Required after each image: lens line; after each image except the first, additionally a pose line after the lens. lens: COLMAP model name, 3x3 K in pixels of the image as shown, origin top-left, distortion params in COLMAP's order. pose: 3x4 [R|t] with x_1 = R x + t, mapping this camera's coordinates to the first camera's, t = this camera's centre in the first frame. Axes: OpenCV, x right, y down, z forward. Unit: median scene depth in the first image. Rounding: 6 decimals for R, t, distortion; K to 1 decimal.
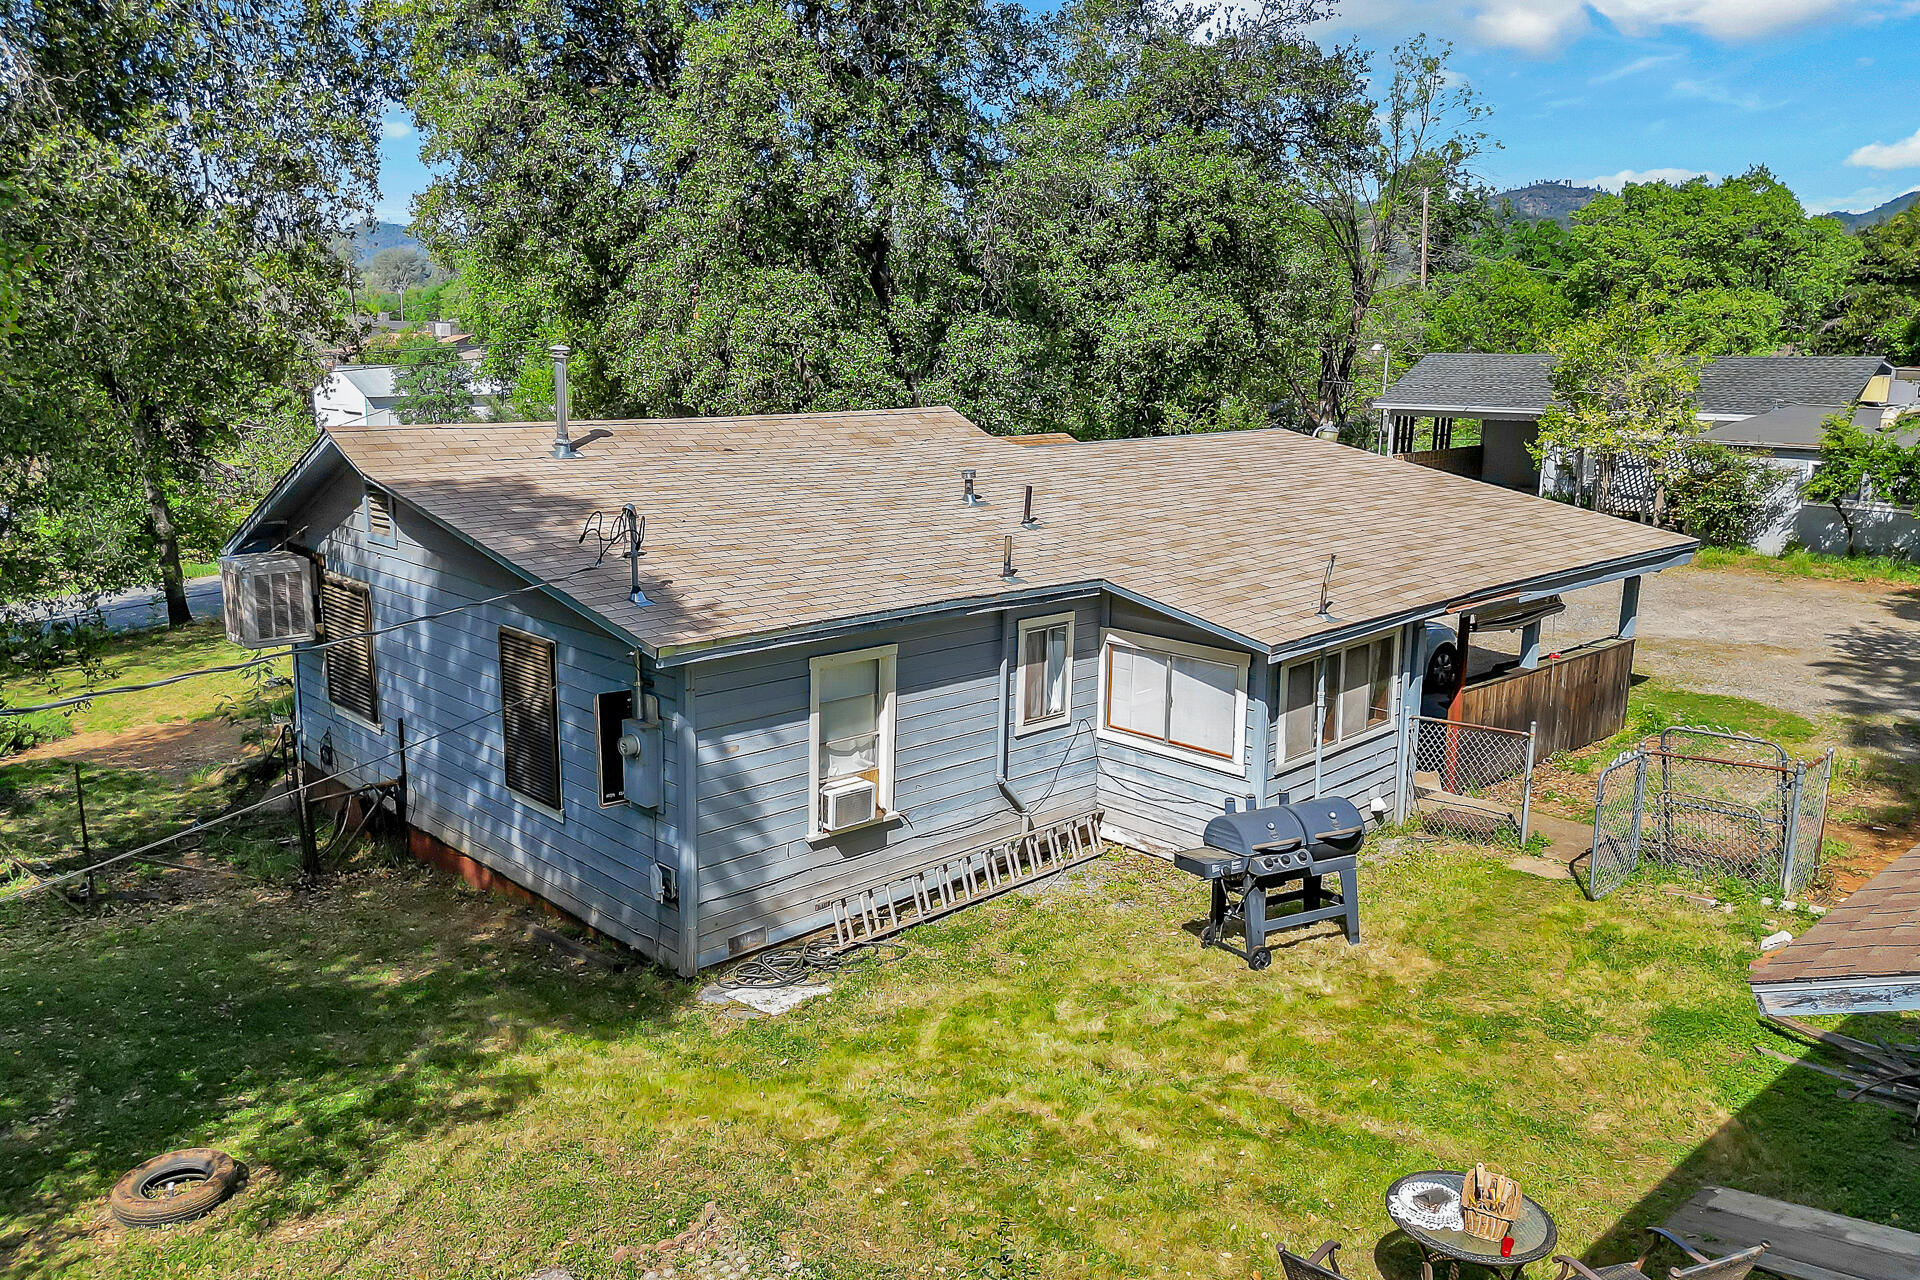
lens RADIAL K [[1412.2, 0, 963.3], [0, 1412.2, 635.3], [0, 0, 1]] dist [0.044455, -0.001008]
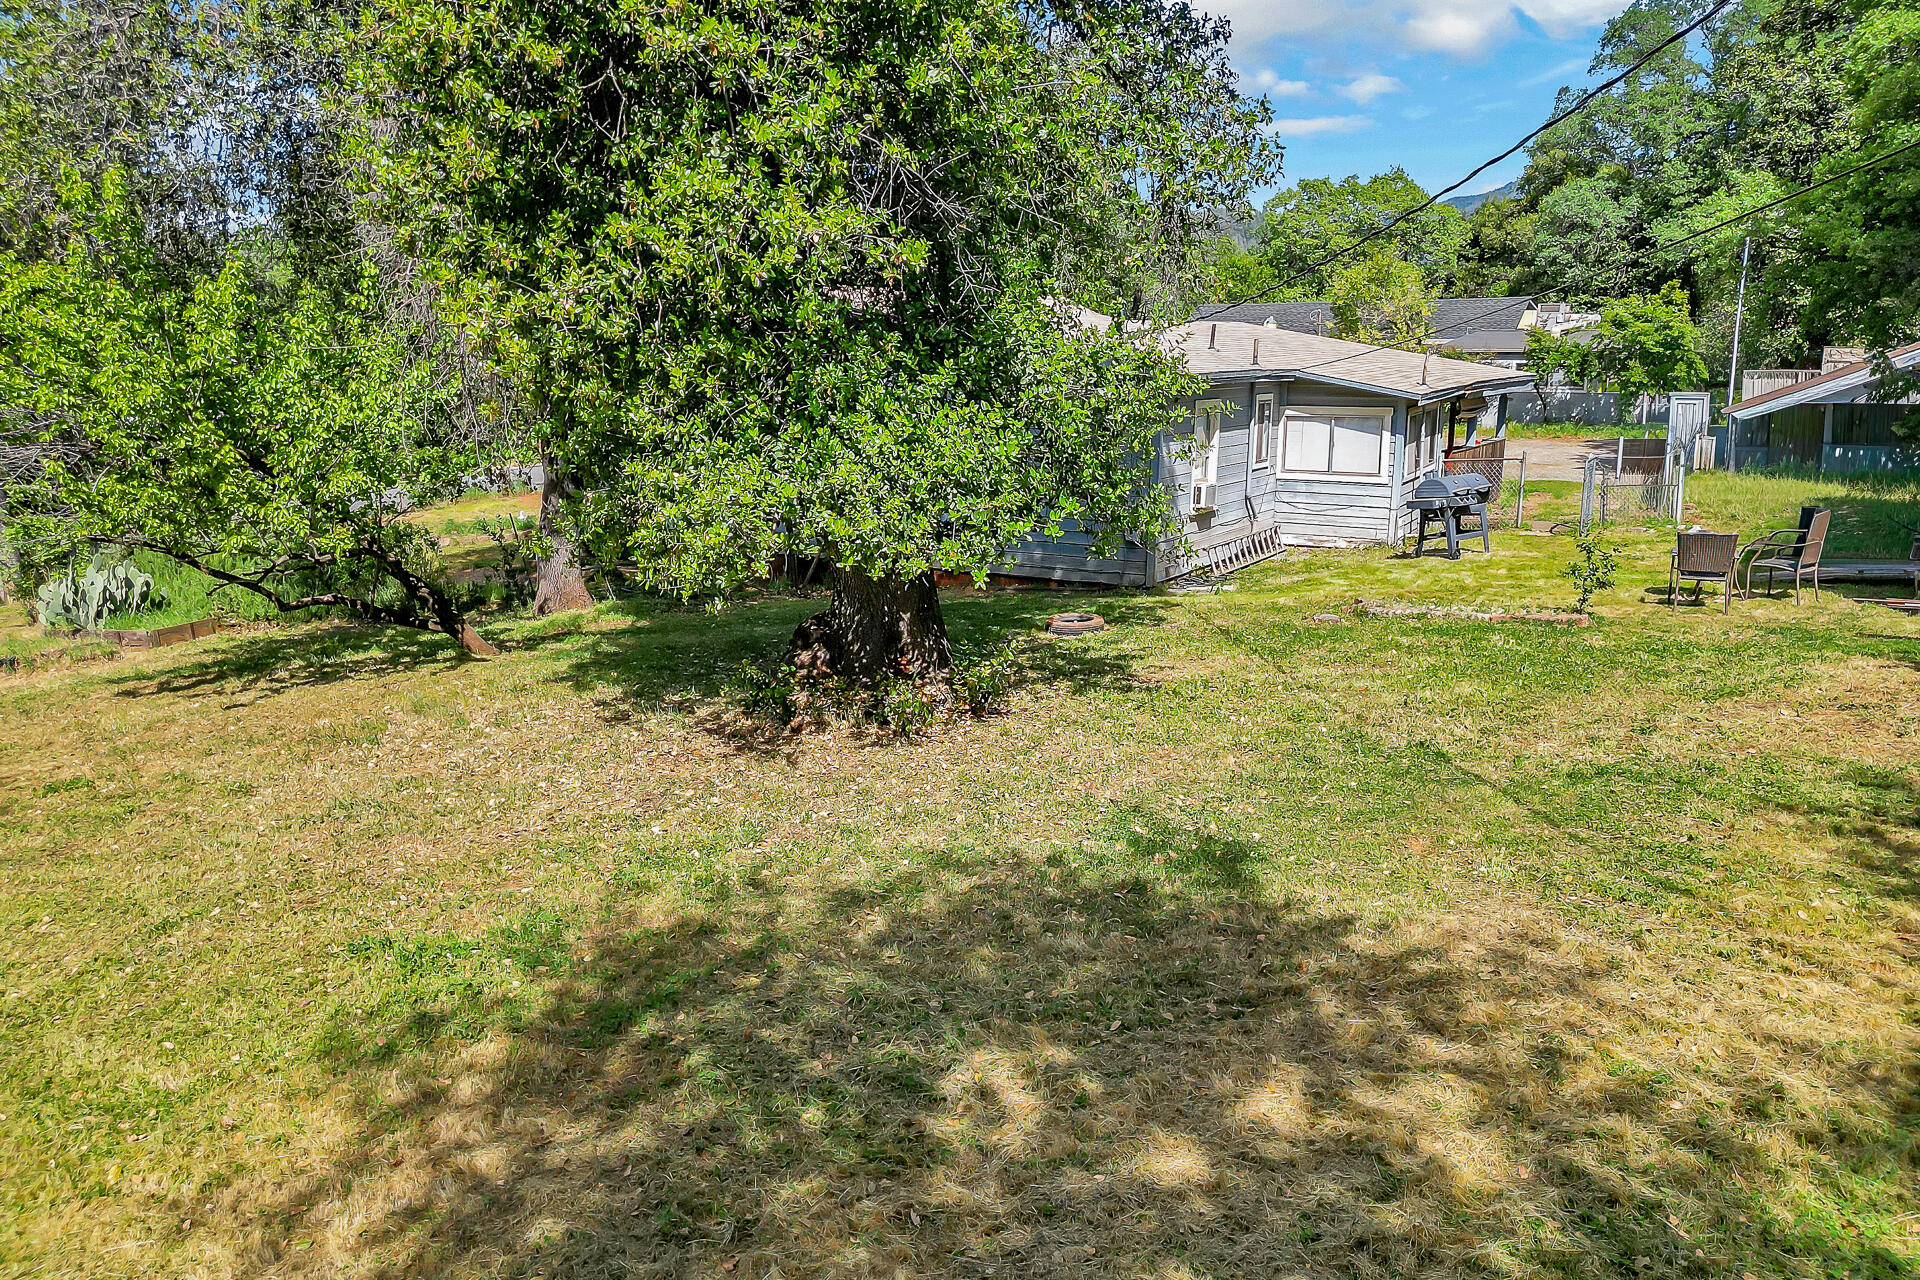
lens RADIAL K [[1412.2, 0, 953.9], [0, 1412.2, 640.3], [0, 0, 1]] dist [0.044455, -0.001008]
pose [[0.961125, -0.064652, 0.268439, -0.707192], [0.064932, 0.997859, 0.007843, 0.222098], [-0.268371, 0.009892, 0.963265, -0.445887]]
